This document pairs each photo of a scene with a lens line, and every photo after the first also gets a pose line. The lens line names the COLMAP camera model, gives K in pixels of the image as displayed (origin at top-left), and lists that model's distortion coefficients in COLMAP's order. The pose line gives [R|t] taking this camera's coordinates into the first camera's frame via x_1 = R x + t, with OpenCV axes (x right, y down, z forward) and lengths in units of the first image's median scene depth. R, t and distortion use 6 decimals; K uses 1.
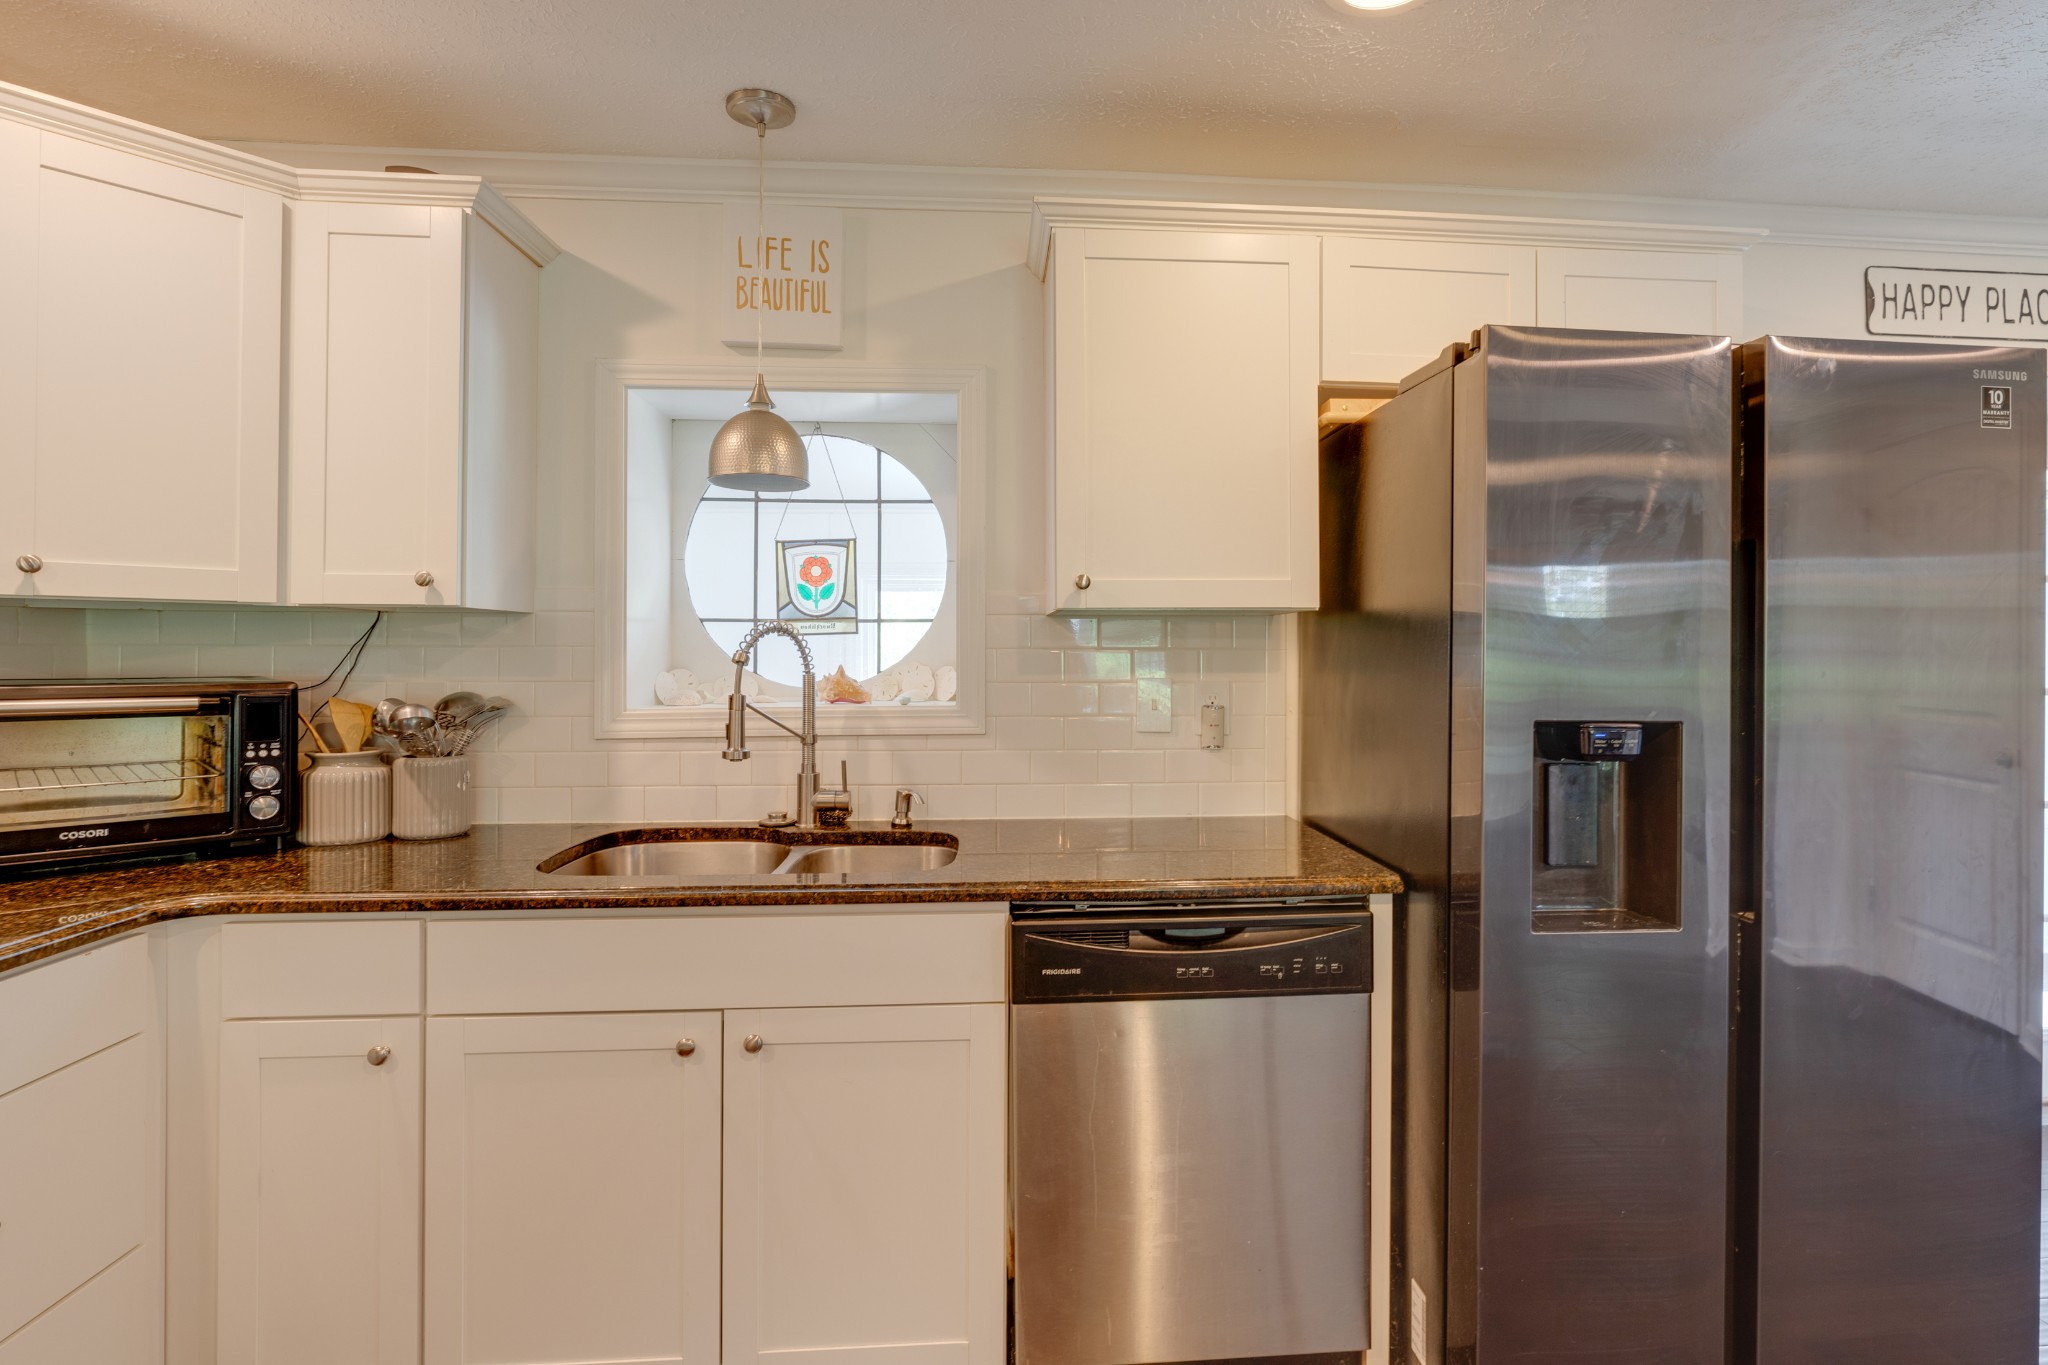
lens RADIAL K [[999.7, 0, 1089.1], [0, 999.7, 645.5], [0, 0, 1]] dist [0.000654, 0.000800]
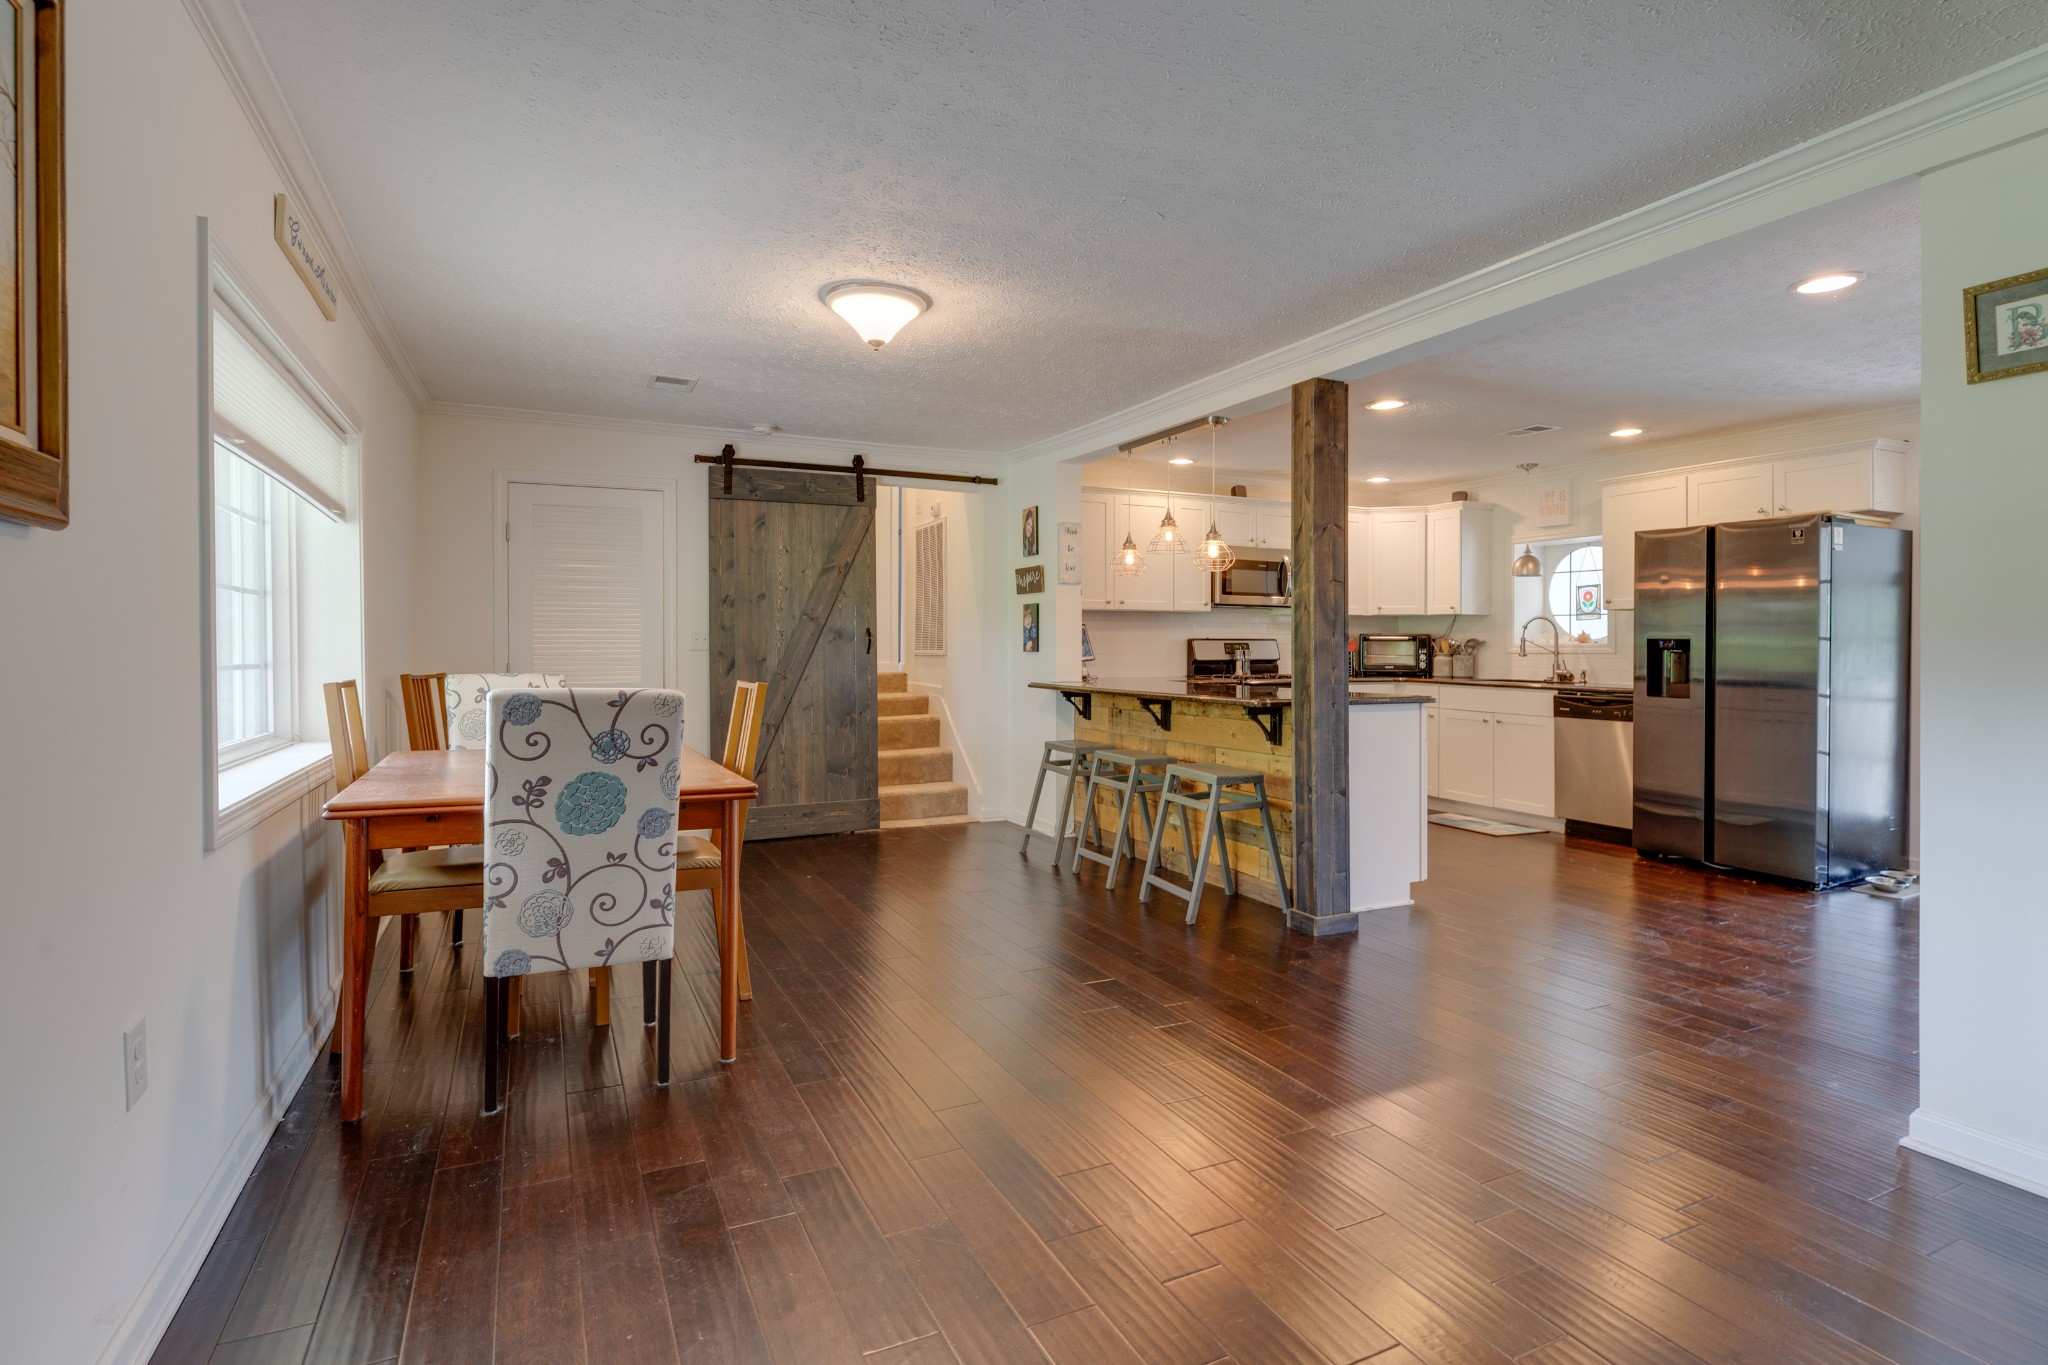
lens RADIAL K [[1078.3, 0, 1028.9], [0, 1078.3, 667.1], [0, 0, 1]] dist [-0.001272, -0.000012]
pose [[0.336130, 0.020611, -0.941590, 2.572027], [0.000195, 0.999759, 0.021954, 0.069493], [0.941816, -0.007563, 0.336045, -1.844589]]
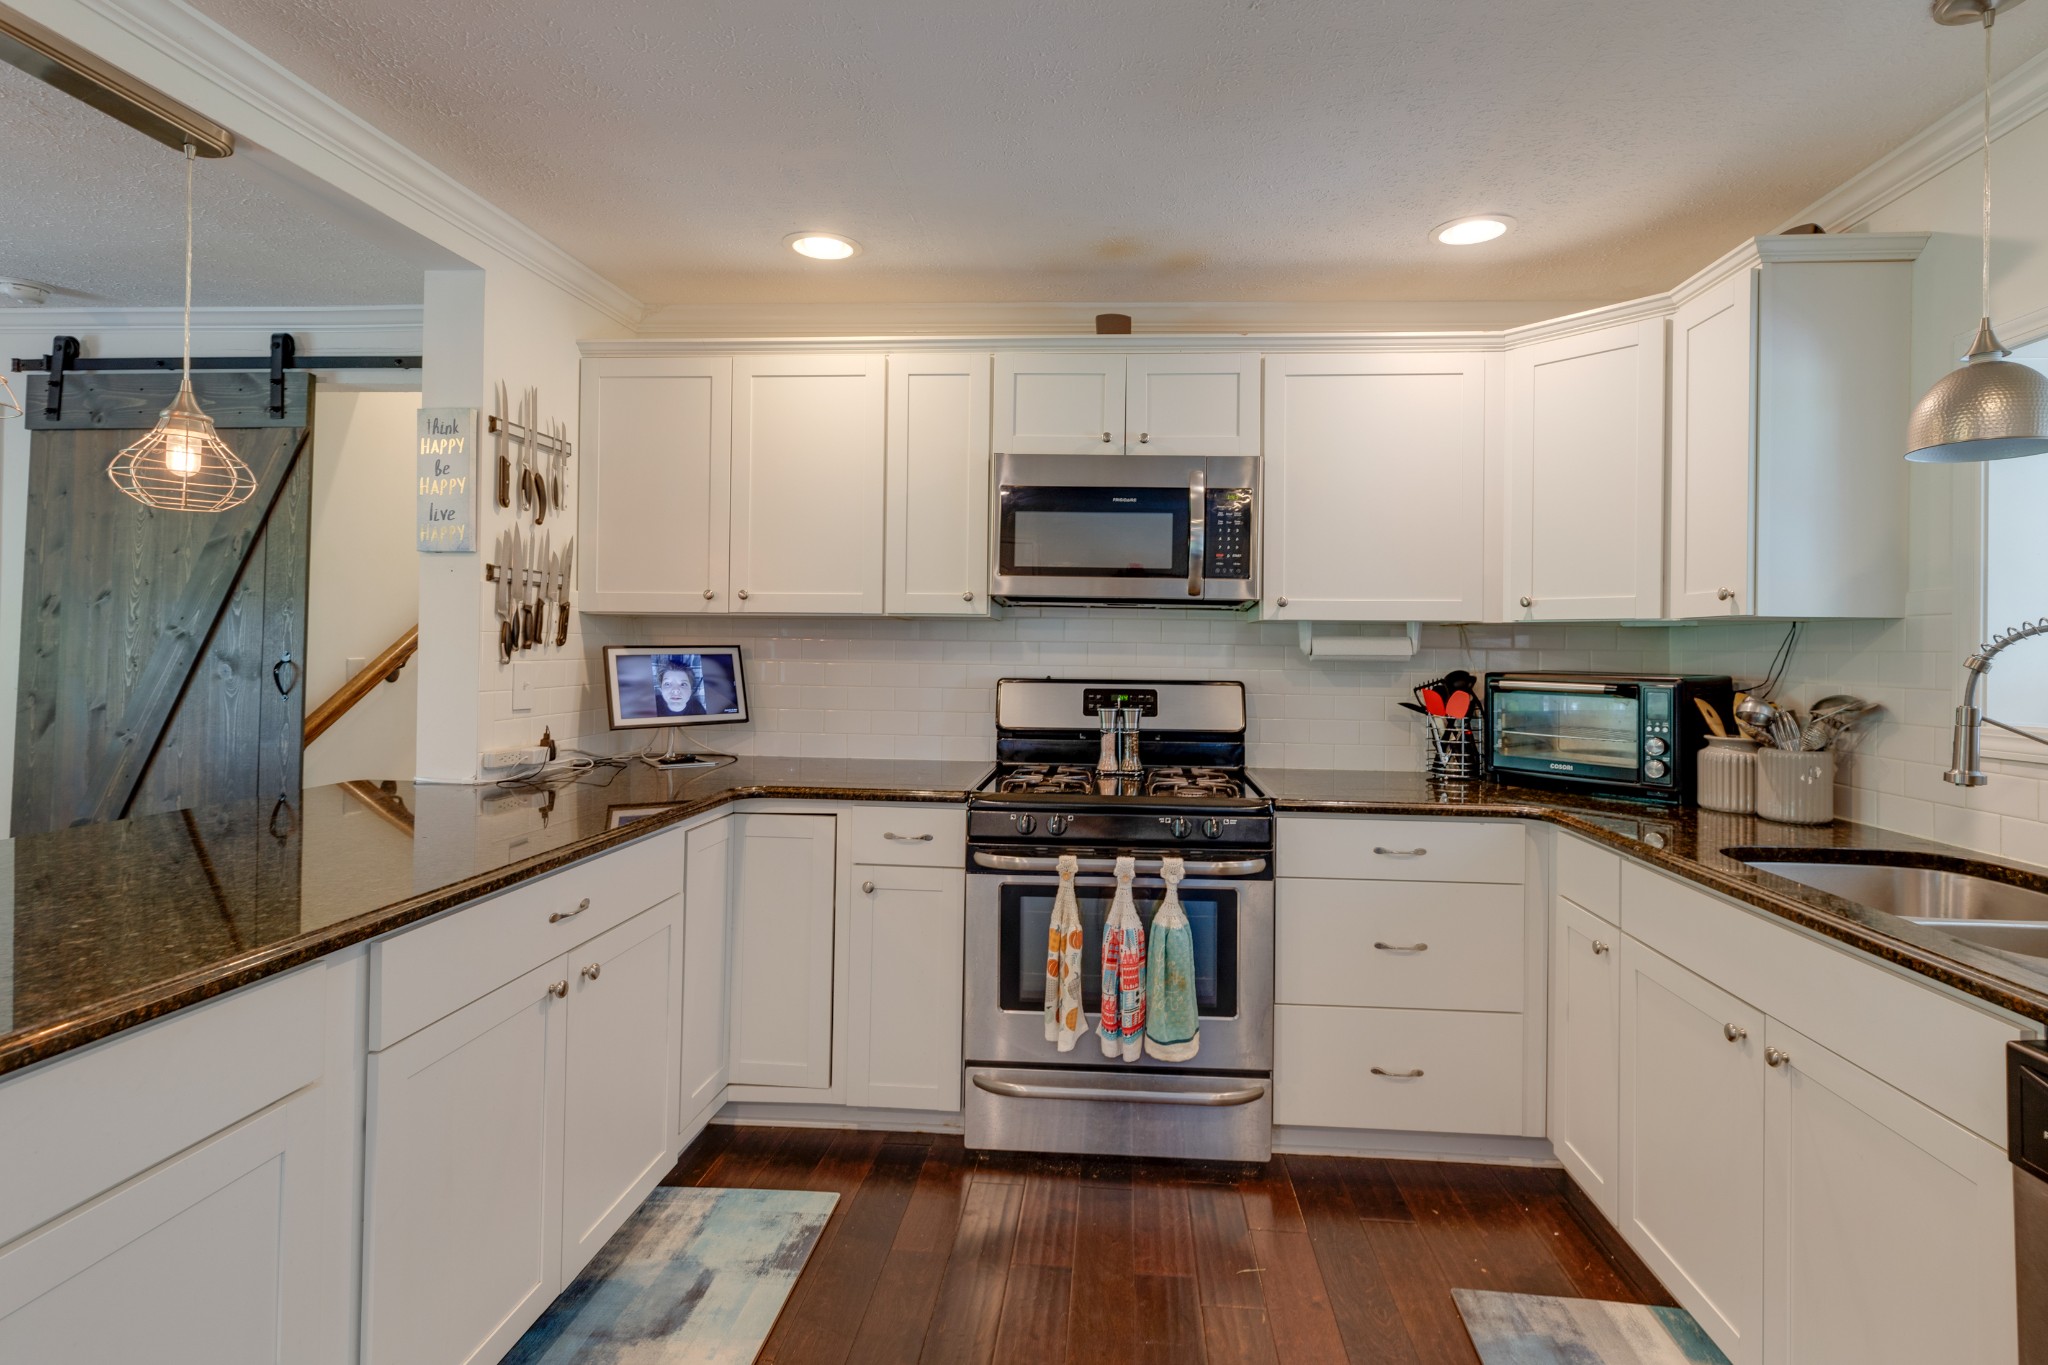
lens RADIAL K [[999.7, 0, 1033.3], [0, 999.7, 666.2], [0, 0, 1]] dist [0.000654, 0.000800]
pose [[-0.184959, 0.011006, -0.982685, 0.620857], [-0.009071, 0.999876, 0.012906, 0.010846], [0.982704, 0.011301, -0.184836, 0.386897]]
